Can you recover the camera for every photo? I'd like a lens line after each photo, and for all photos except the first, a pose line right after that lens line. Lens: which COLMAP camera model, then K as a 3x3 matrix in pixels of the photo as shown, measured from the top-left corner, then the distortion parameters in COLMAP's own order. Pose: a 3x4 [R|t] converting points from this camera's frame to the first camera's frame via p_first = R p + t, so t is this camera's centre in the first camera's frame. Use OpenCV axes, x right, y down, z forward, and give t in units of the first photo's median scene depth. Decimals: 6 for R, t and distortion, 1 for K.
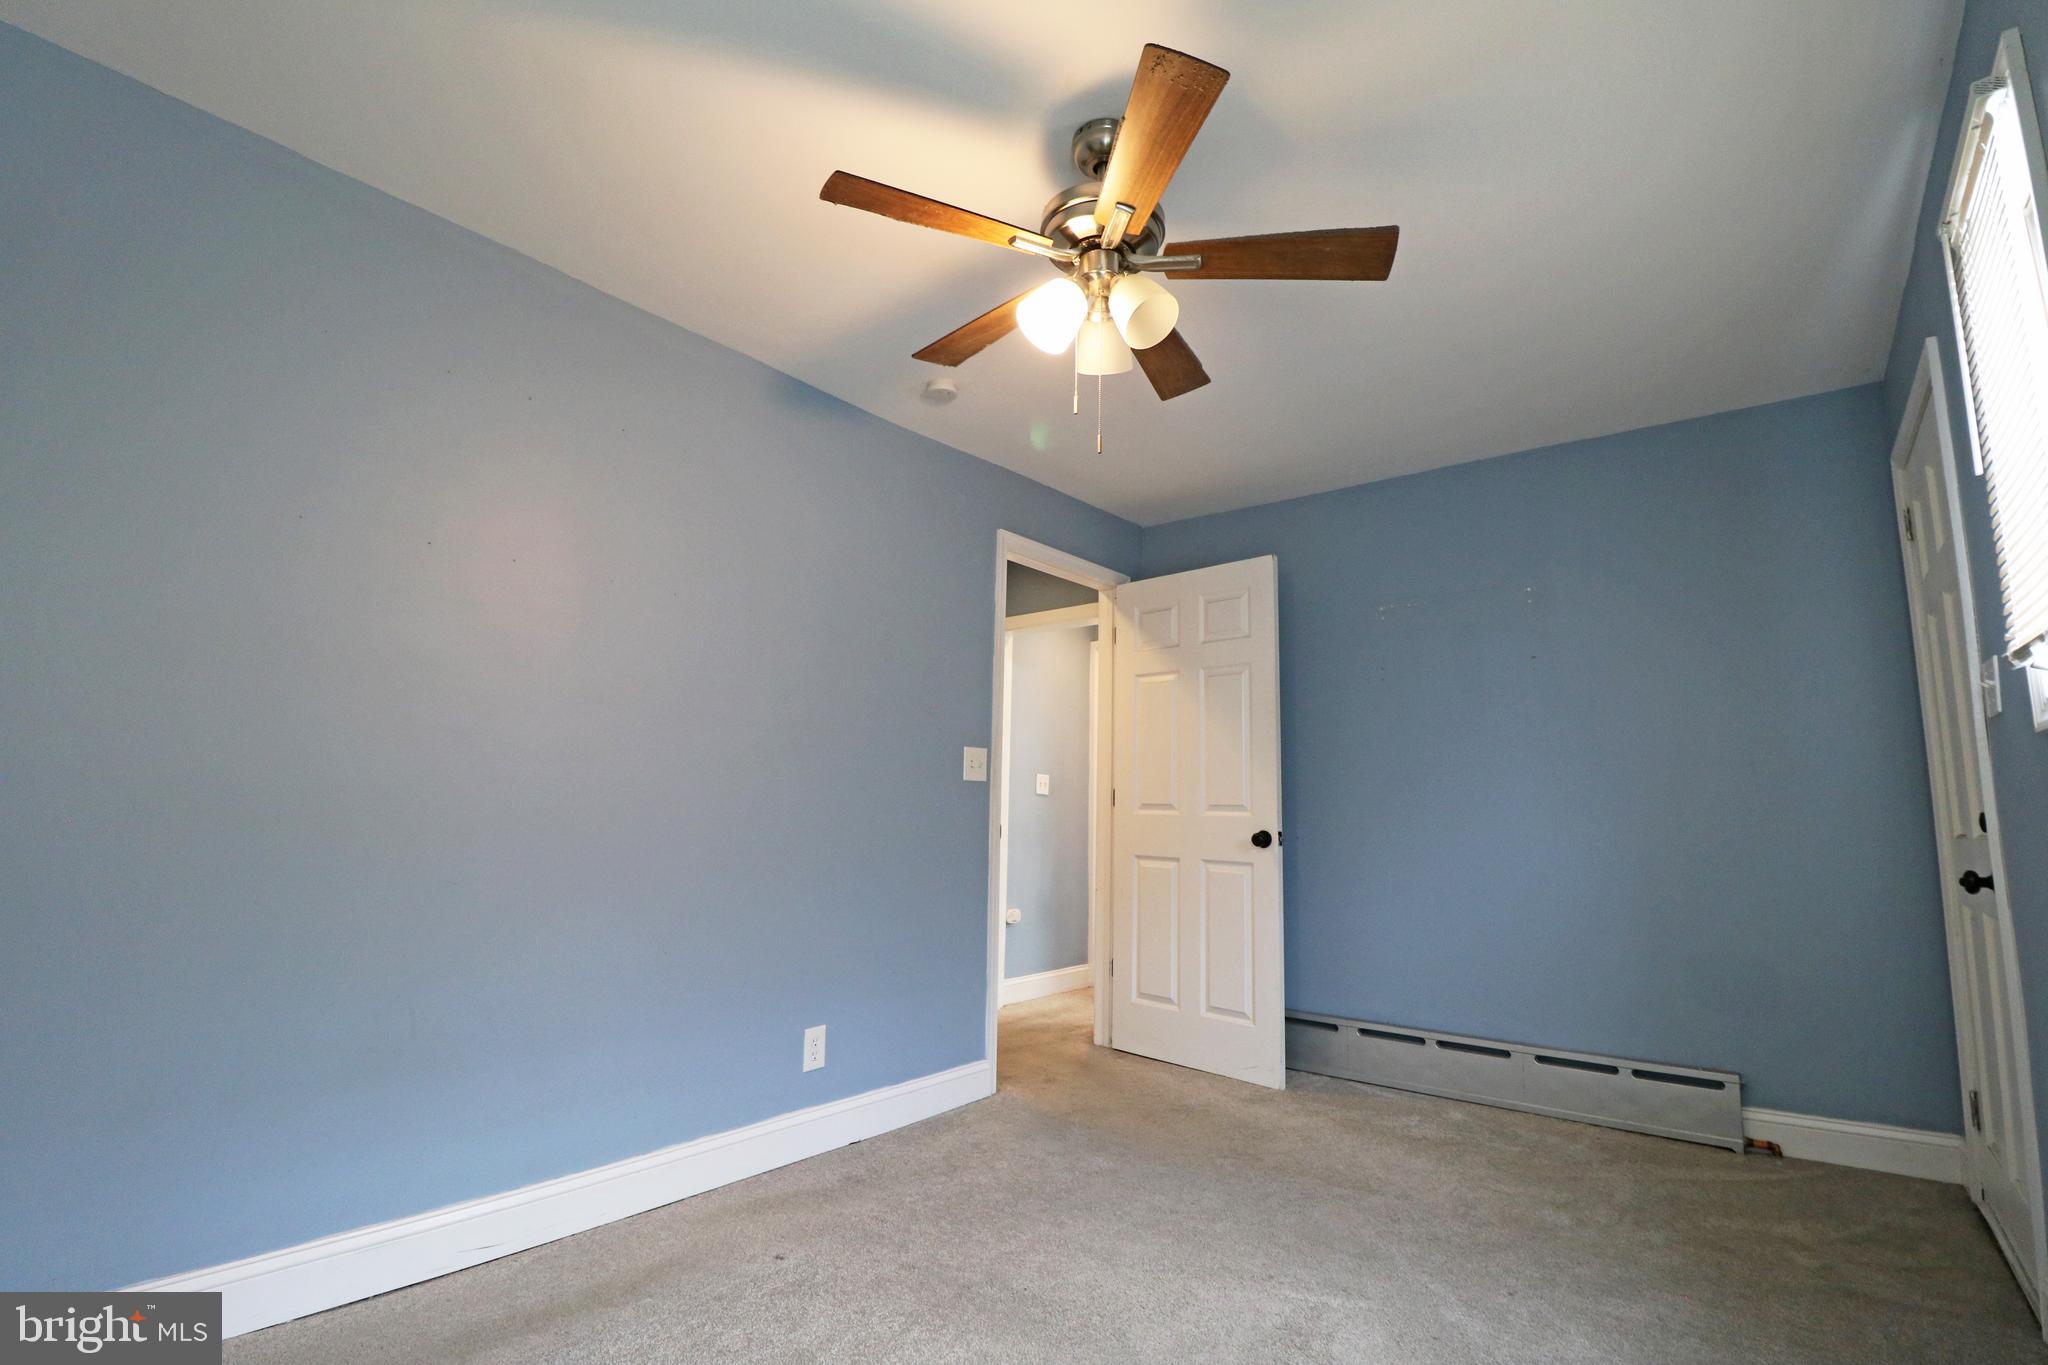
lens RADIAL K [[954.1, 0, 1015.6], [0, 954.1, 671.9], [0, 0, 1]] dist [-0.008697, -0.006864]
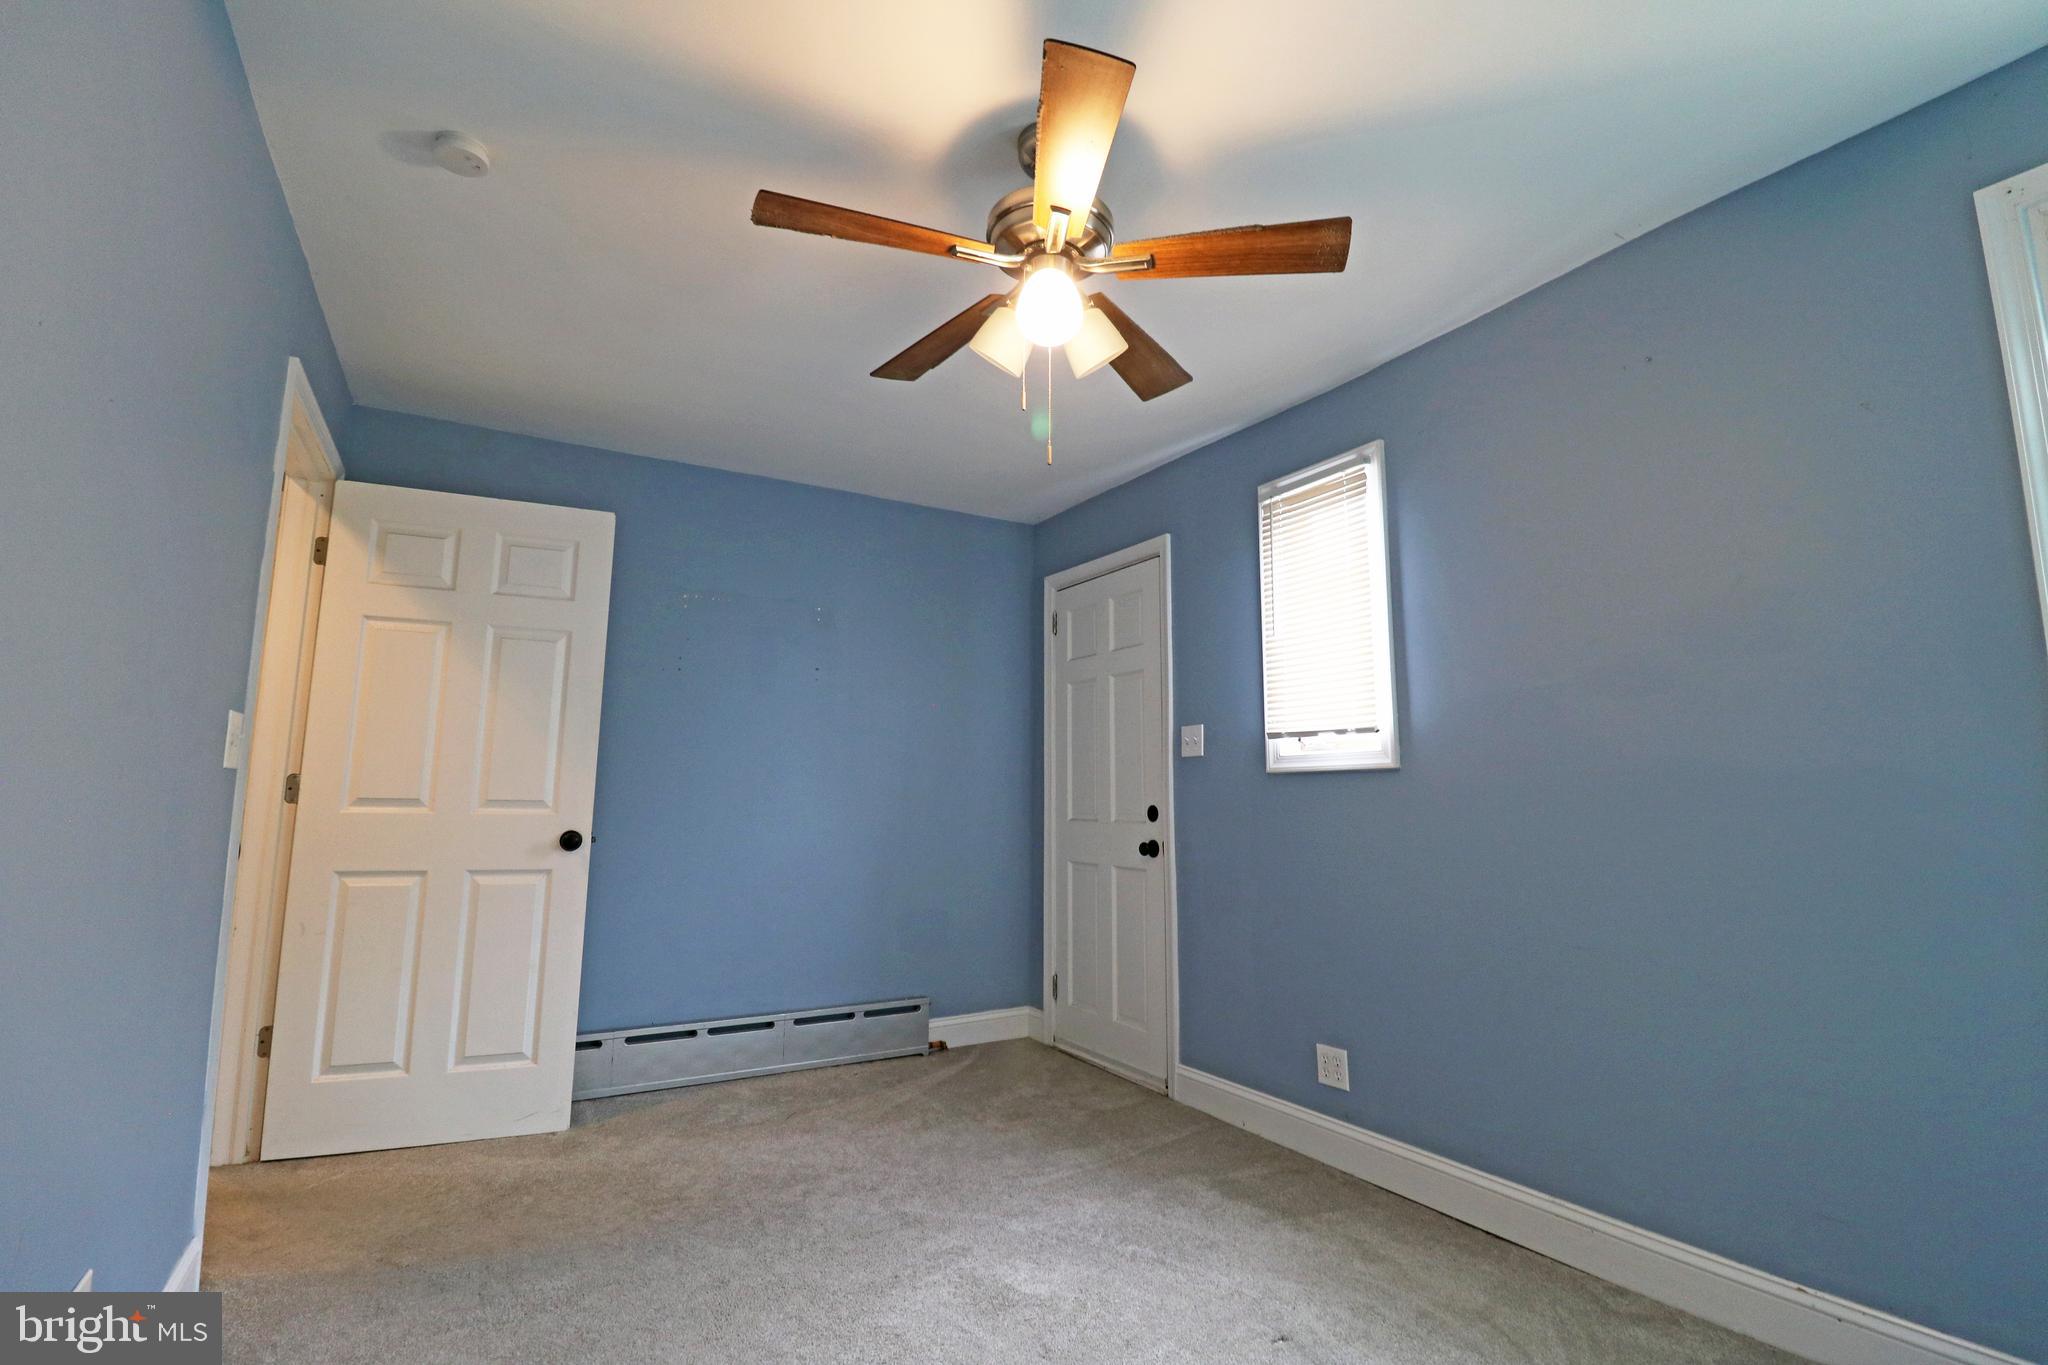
lens RADIAL K [[954.1, 0, 1029.2], [0, 954.1, 671.4], [0, 0, 1]] dist [-0.008697, -0.006864]
pose [[0.360976, 0.108094, 0.926289, -0.466310], [-0.133509, 0.989019, -0.063385, 0.030235], [-0.922969, -0.100787, 0.371444, 0.379650]]
